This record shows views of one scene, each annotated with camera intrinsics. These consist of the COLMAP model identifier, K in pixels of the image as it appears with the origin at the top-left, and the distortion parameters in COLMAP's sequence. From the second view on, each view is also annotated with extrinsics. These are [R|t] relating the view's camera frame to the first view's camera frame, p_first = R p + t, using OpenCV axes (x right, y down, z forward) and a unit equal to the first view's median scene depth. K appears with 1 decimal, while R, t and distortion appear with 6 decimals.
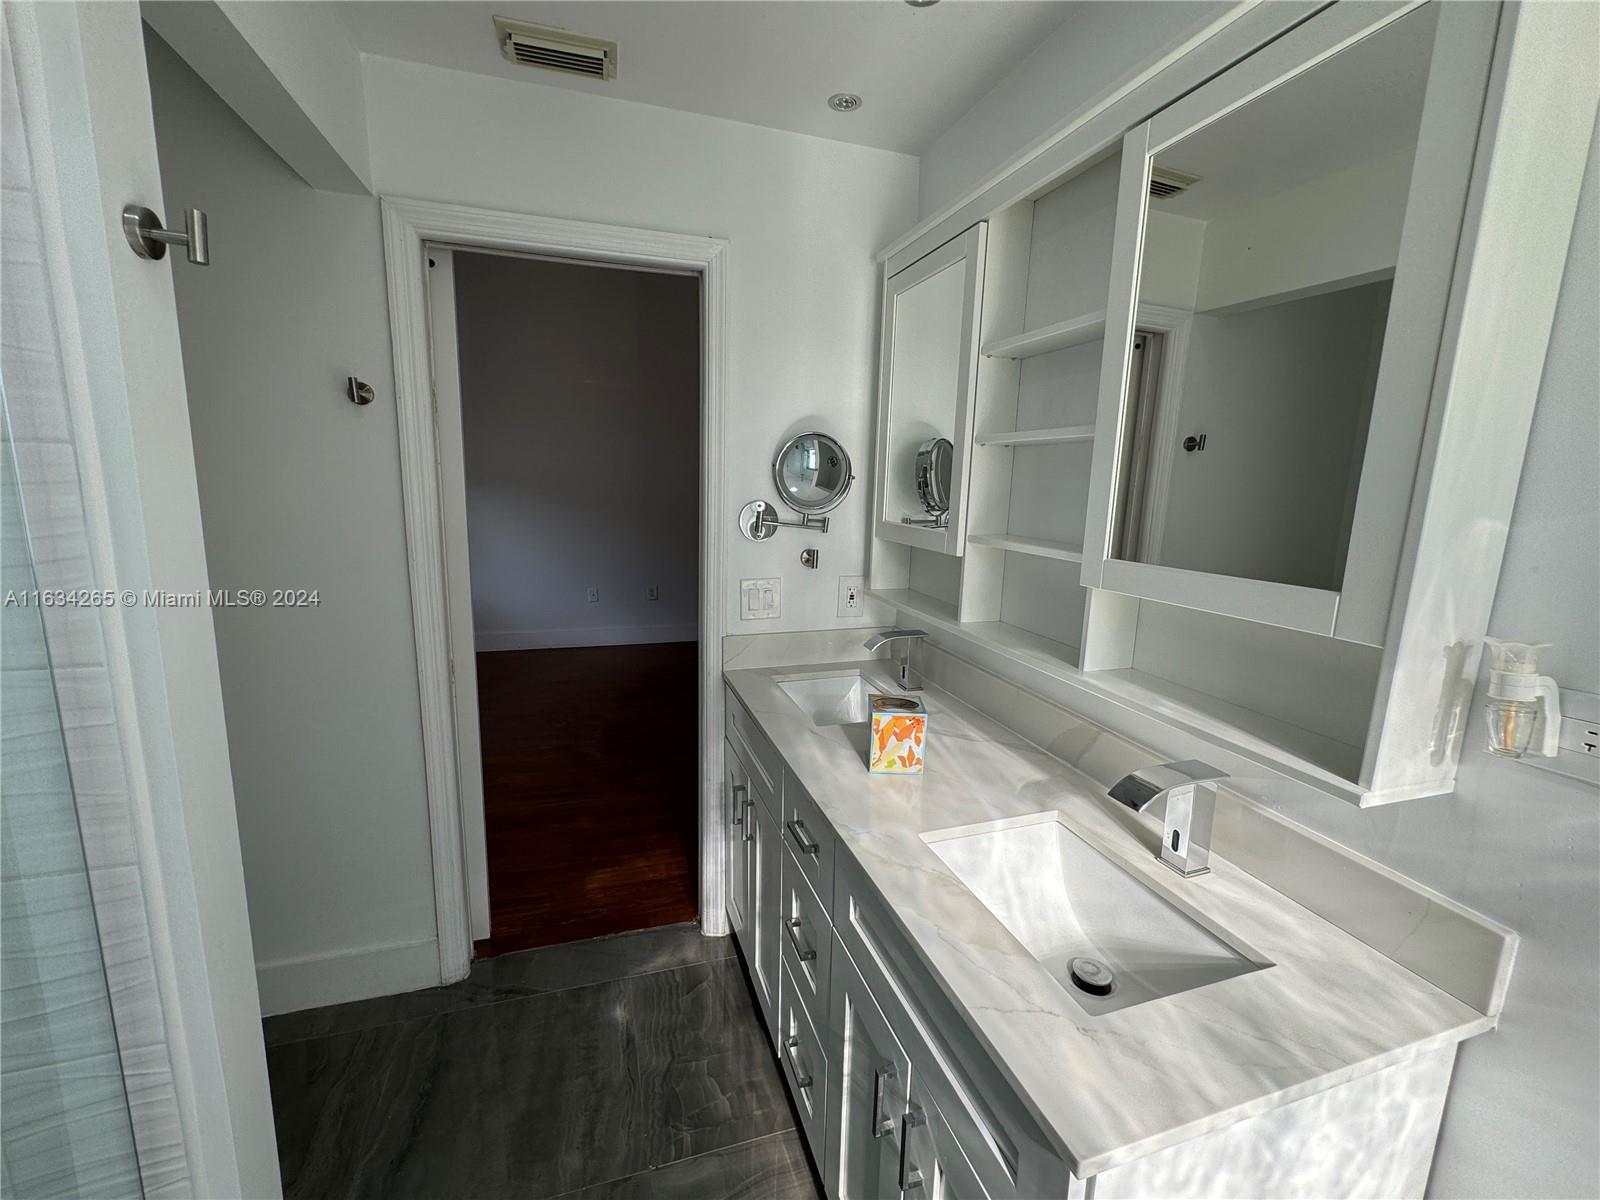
lens RADIAL K [[671.5, 0, 805.8], [0, 671.5, 597.8], [0, 0, 1]] dist [-0.006019, 0.001994]
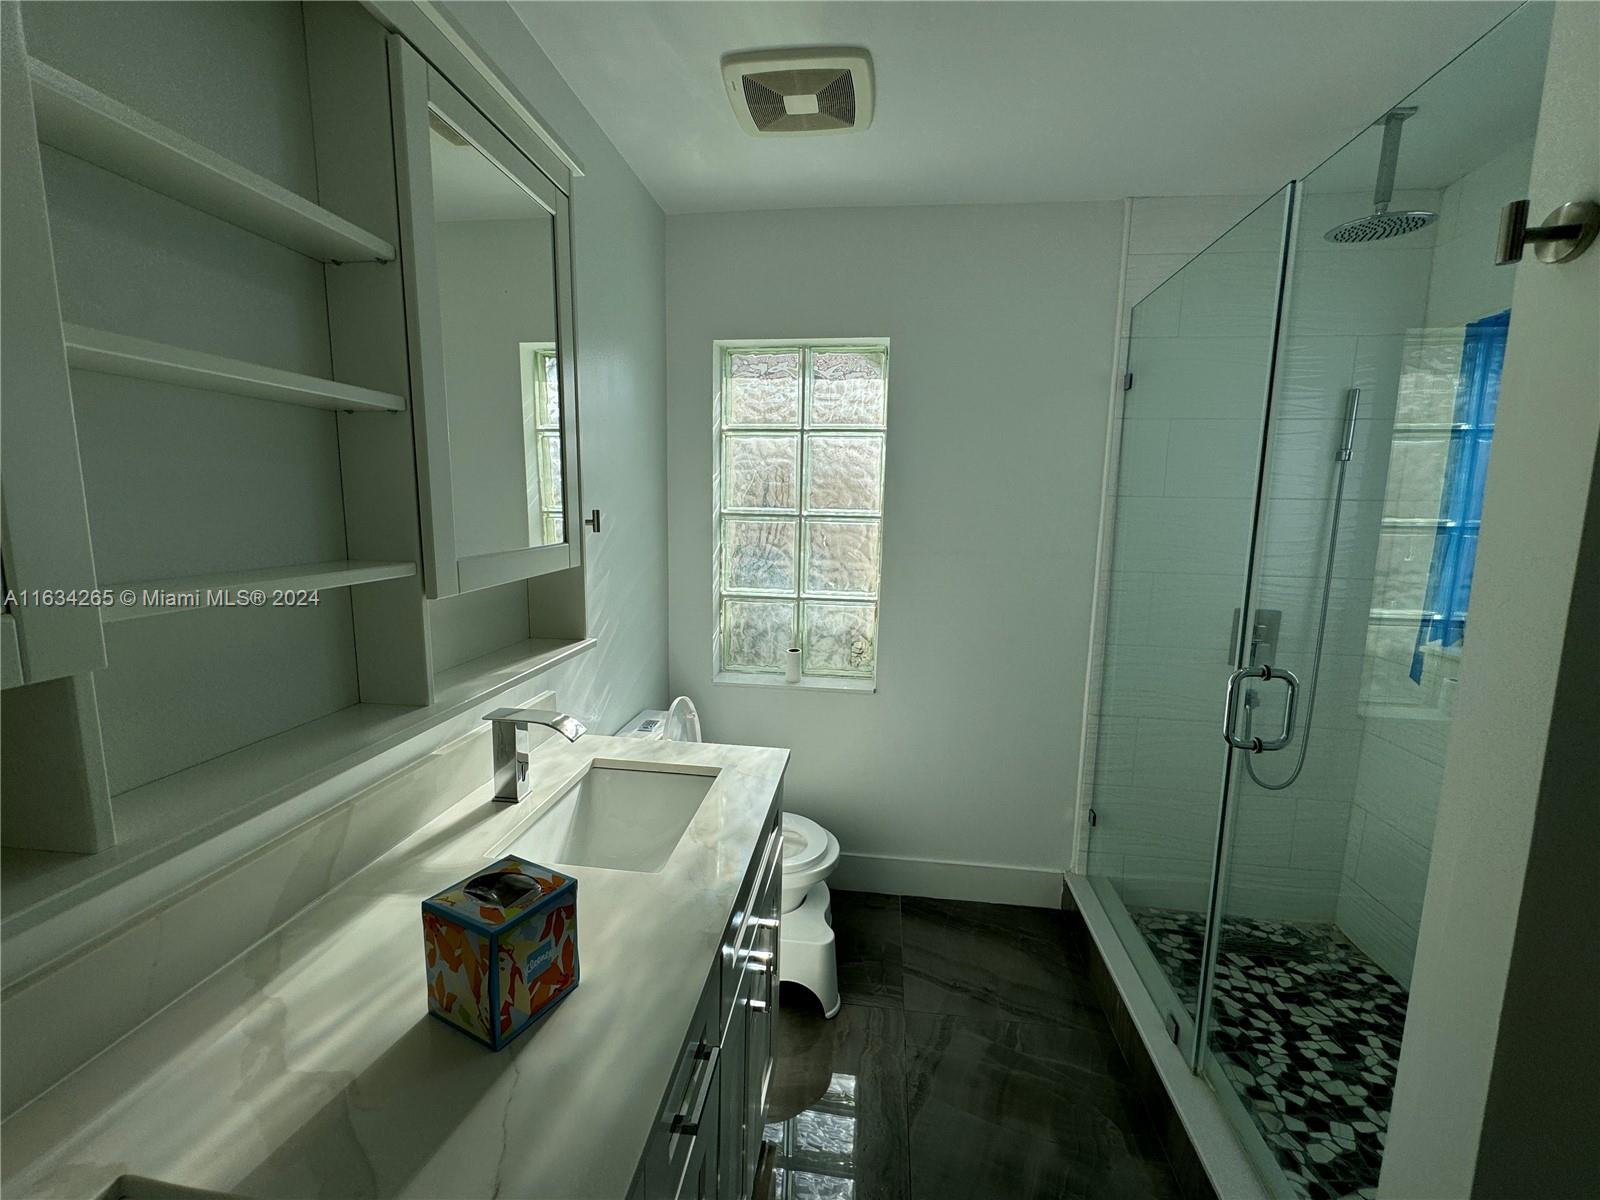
lens RADIAL K [[671.5, 0, 800.7], [0, 671.5, 599.0], [0, 0, 1]] dist [-0.006019, 0.001994]
pose [[-0.905789, -0.099921, 0.411780, -0.290260], [0.033464, 0.951894, 0.304595, -0.227708], [-0.422406, 0.289678, -0.858871, 1.376267]]
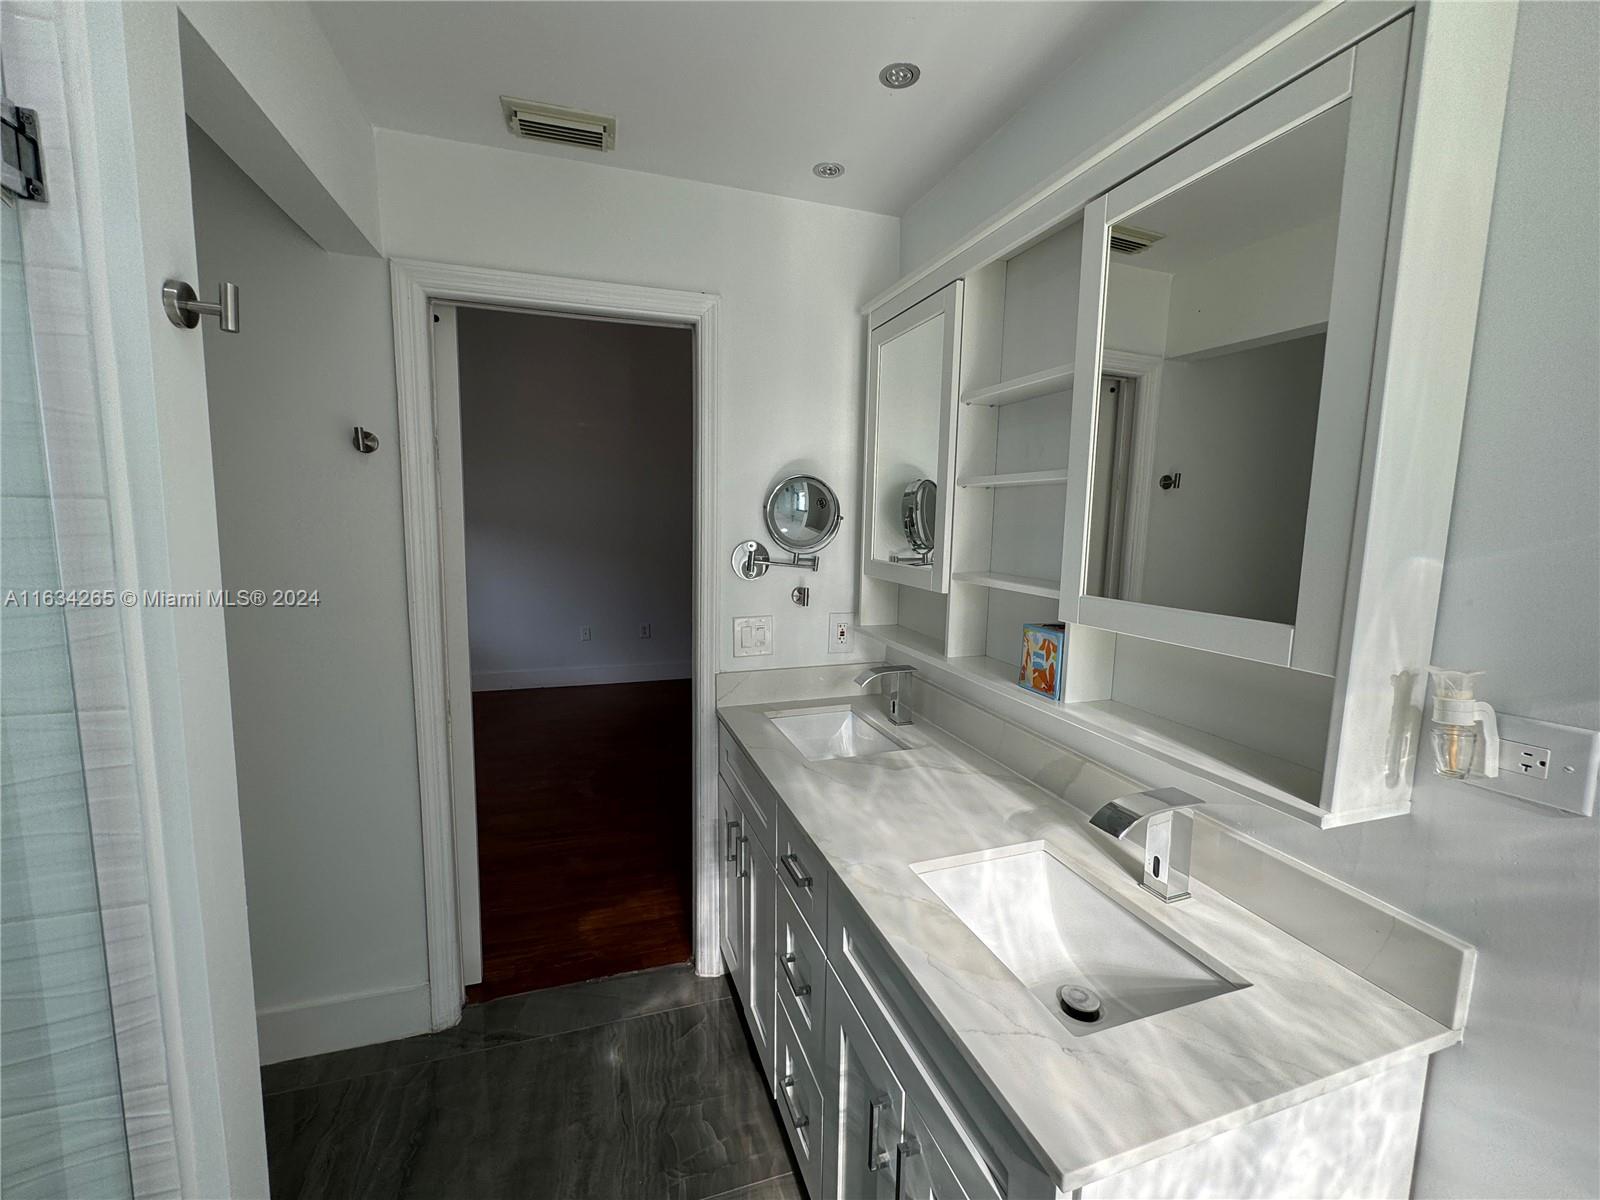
lens RADIAL K [[671.5, 0, 802.5], [0, 671.5, 599.6], [0, 0, 1]] dist [-0.006019, 0.001994]
pose [[0.999910, -0.010593, 0.008238, 0.000631], [0.010999, 0.998641, -0.050940, -0.002288], [-0.007687, 0.051026, 0.998668, -0.040868]]
